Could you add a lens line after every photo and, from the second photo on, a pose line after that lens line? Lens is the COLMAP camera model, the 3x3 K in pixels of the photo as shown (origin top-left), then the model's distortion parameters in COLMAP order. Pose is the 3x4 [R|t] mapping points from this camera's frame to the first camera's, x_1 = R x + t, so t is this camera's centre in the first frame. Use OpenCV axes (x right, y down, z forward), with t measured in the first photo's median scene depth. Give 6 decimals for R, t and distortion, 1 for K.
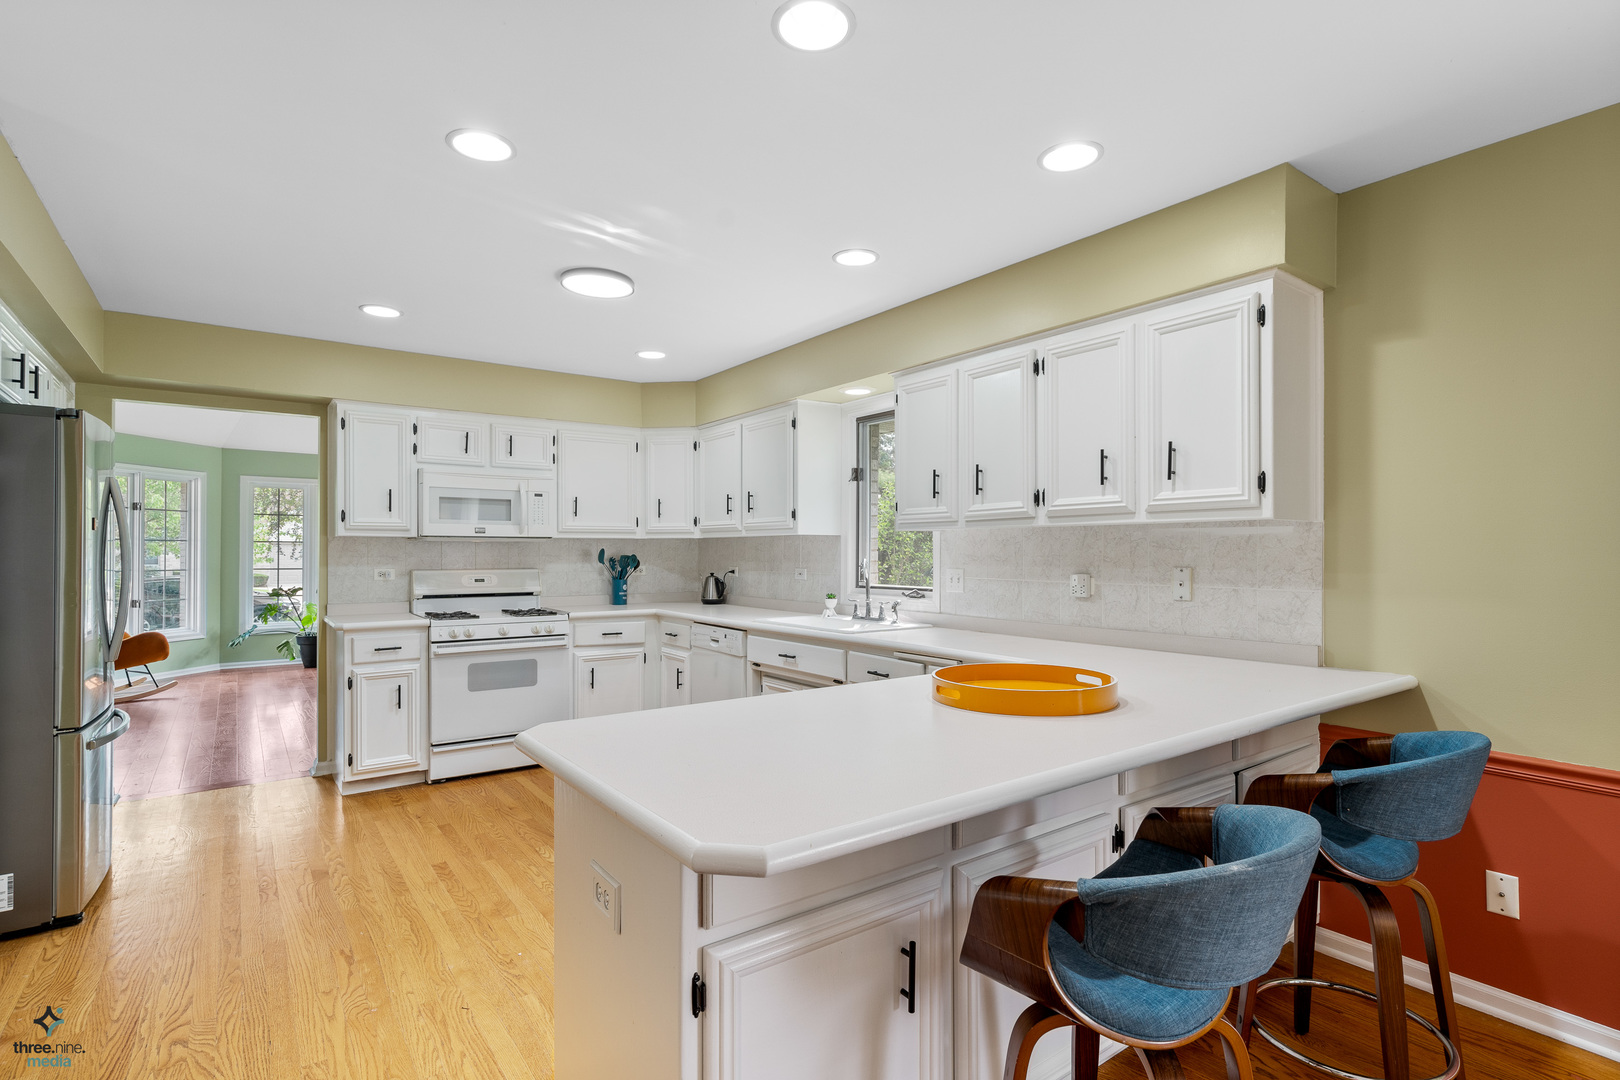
lens RADIAL K [[793.4, 0, 802.2], [0, 793.4, 550.5], [0, 0, 1]] dist [0.004612, 0.000076]
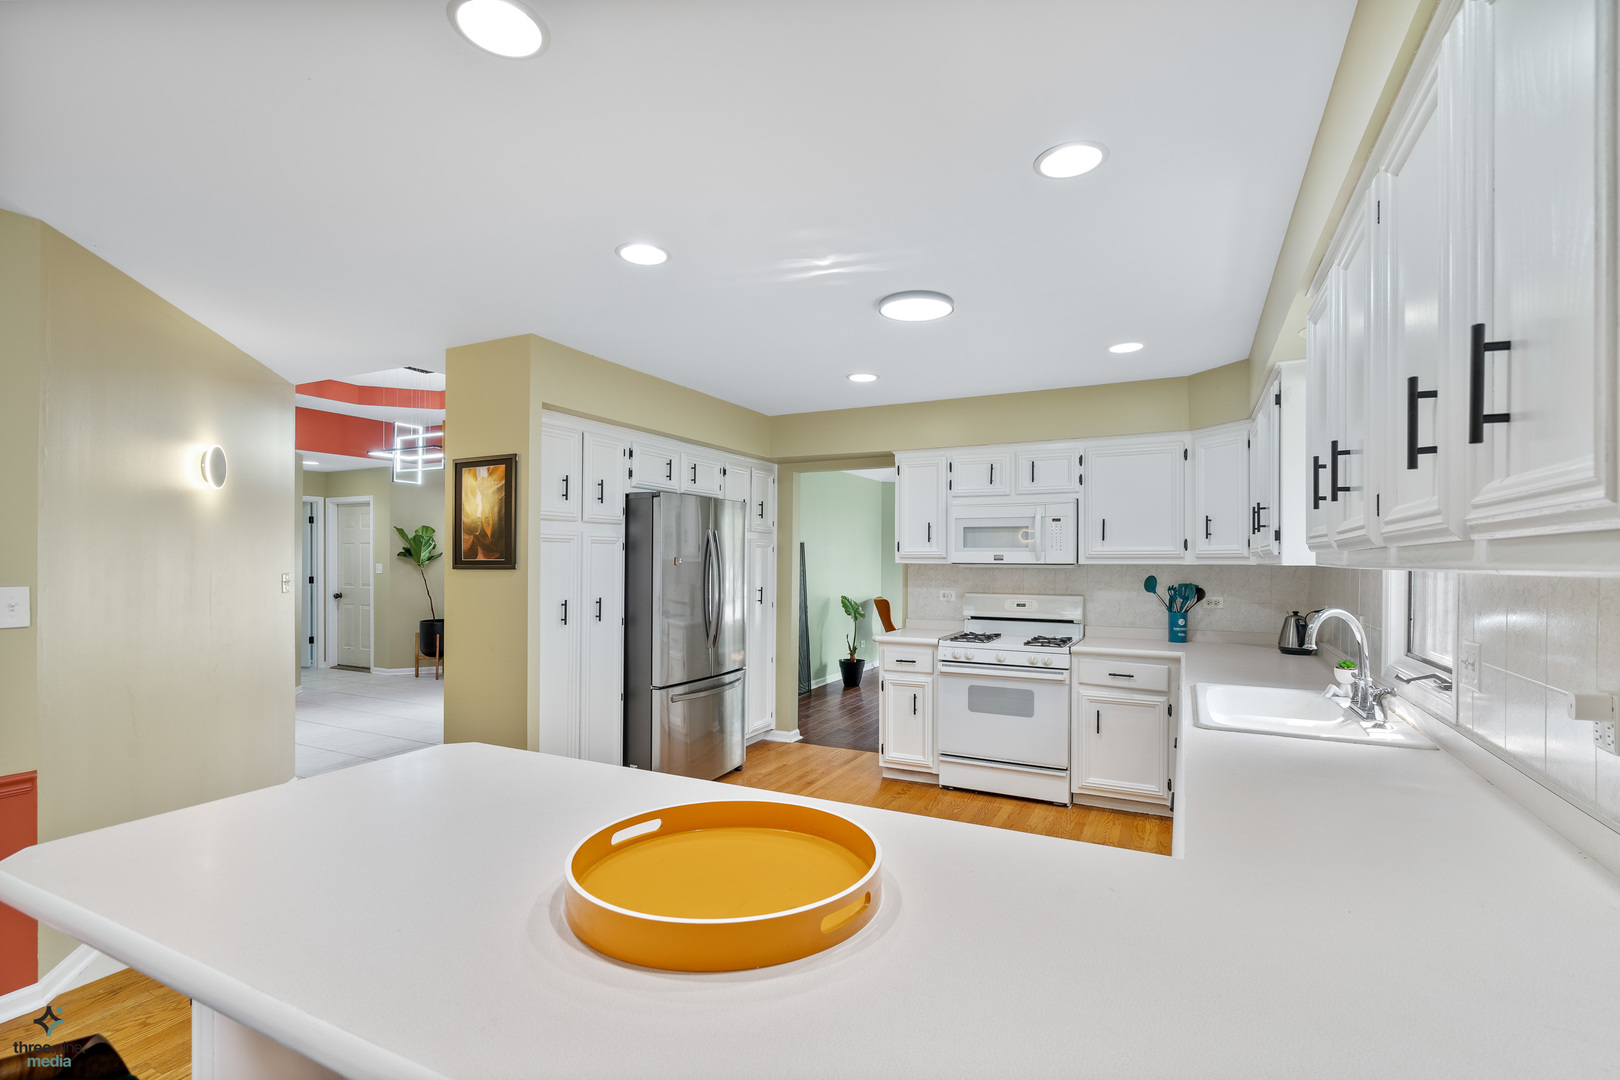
lens RADIAL K [[745.7, 0, 808.9], [0, 745.7, 565.3], [0, 0, 1]] dist [-0.003626, 0.000662]
pose [[0.460152, 0.006493, -0.887816, 0.348384], [-0.002263, 0.999979, 0.006141, -0.021129], [0.887837, -0.000816, 0.460157, 0.339029]]
